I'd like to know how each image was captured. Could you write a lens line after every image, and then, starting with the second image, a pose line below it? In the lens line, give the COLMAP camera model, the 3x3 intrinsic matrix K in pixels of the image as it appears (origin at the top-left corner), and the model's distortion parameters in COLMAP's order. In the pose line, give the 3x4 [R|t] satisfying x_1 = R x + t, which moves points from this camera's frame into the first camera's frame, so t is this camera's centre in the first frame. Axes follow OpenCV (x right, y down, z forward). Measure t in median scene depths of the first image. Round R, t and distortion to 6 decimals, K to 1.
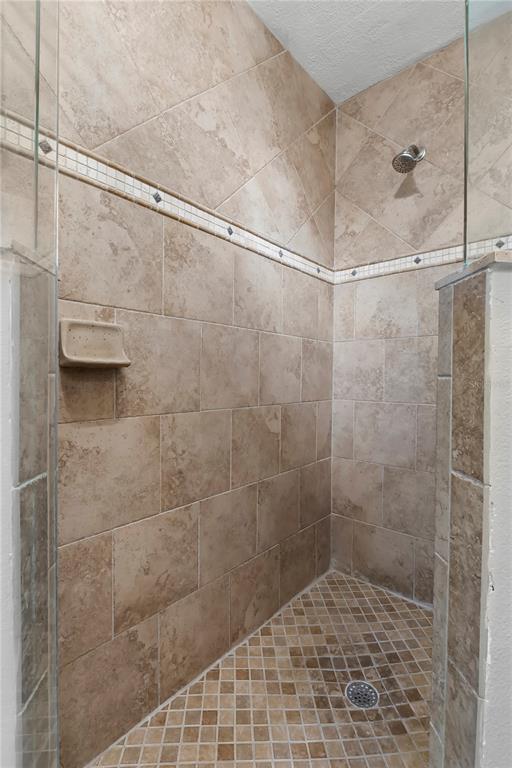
lens RADIAL K [[357.6, 0, 254.2], [0, 357.6, 378.9], [0, 0, 1]] dist [-0.001905, -0.000061]
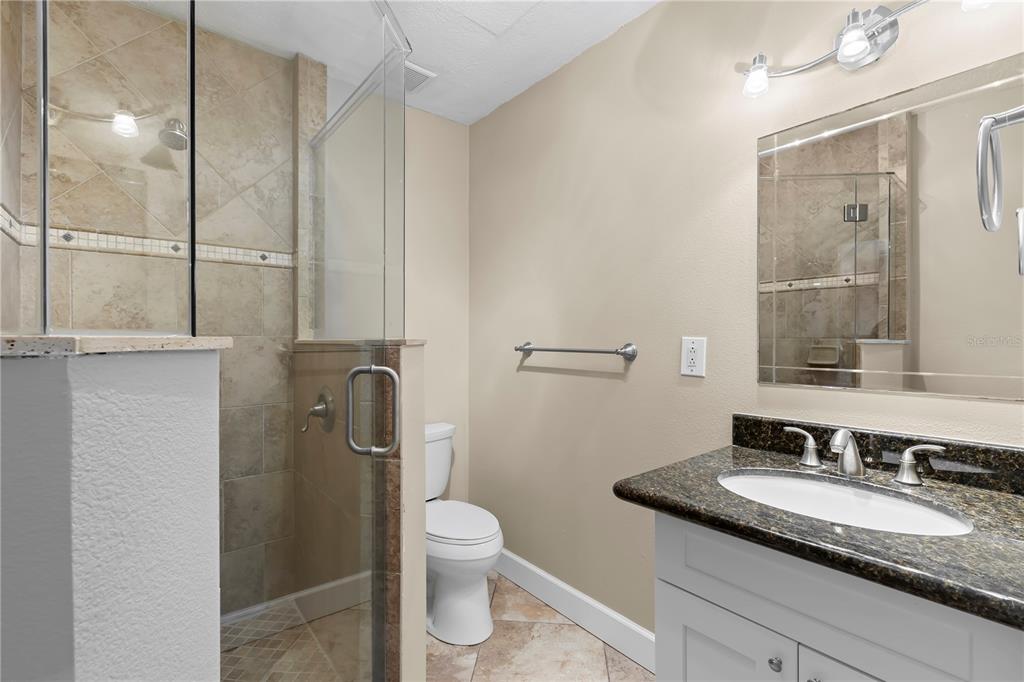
lens RADIAL K [[458.3, 0, 514.3], [0, 458.3, 344.1], [0, 0, 1]] dist [0.003850, -0.001196]
pose [[0.172730, -0.015023, 0.984855, -0.479027], [0.006994, 0.999877, 0.014026, -0.100993], [-0.984944, 0.004465, 0.172814, -0.006413]]
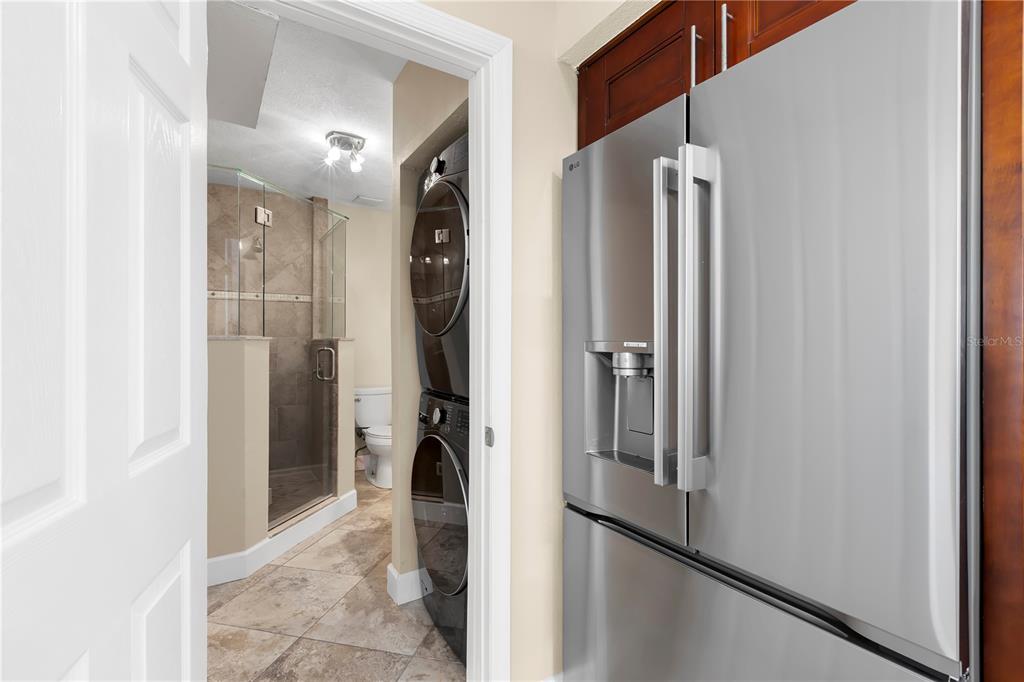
lens RADIAL K [[458.3, 0, 509.2], [0, 458.3, 337.7], [0, 0, 1]] dist [0.003850, -0.001196]
pose [[0.291413, -0.001891, 0.956595, -1.369759], [0.010914, 0.999940, -0.001348, -0.090497], [-0.956535, 0.010834, 0.291416, -0.901988]]
